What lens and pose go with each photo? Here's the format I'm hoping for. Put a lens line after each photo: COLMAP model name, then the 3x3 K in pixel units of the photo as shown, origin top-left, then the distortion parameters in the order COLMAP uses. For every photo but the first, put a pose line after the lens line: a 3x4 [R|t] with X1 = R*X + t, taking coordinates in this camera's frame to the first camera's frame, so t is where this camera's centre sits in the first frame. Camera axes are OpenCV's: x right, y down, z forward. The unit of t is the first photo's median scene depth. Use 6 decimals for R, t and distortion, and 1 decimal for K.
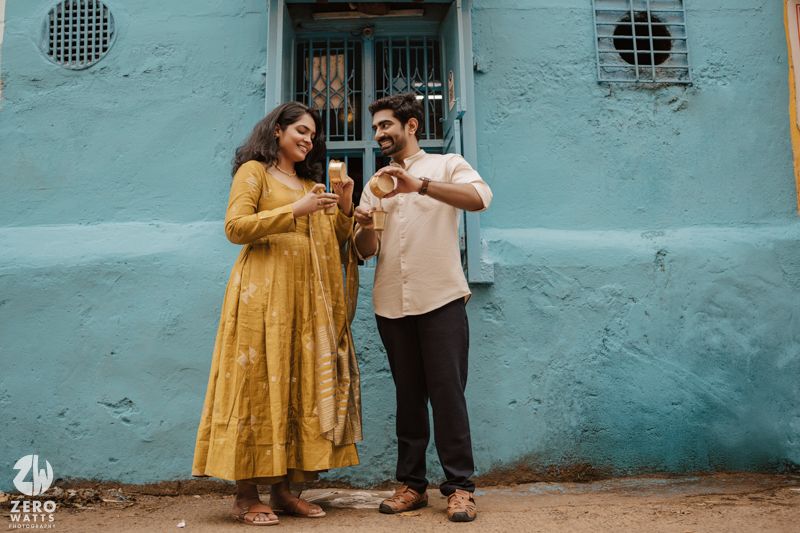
lens RADIAL K [[801.0, 0, 400.0], [0, 801.0, 266.5], [0, 0, 1]] dist [-0.205718, 0.304339]
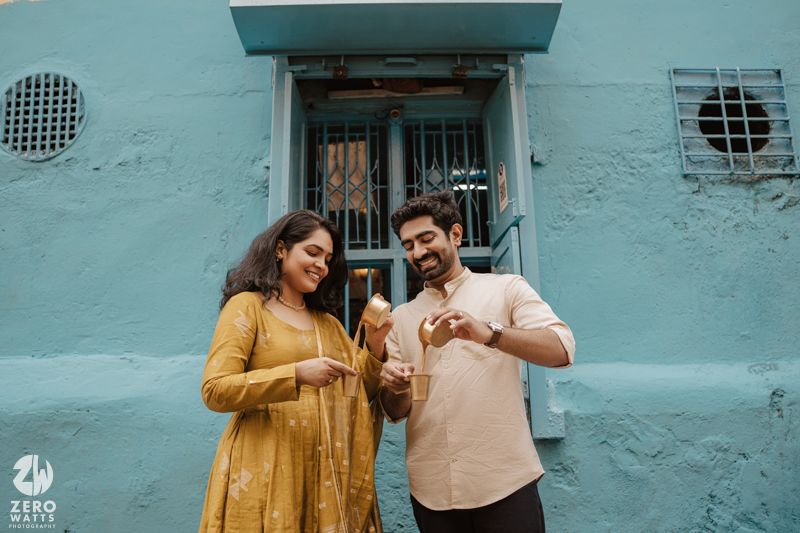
lens RADIAL K [[769.6, 0, 418.8], [0, 769.6, 263.4], [0, 0, 1]] dist [-0.183738, 0.252051]
pose [[0.999905, -0.008382, 0.010937, -0.028035], [0.009292, 0.996249, -0.086034, -0.080329], [-0.010175, 0.086127, 0.996232, 0.240564]]
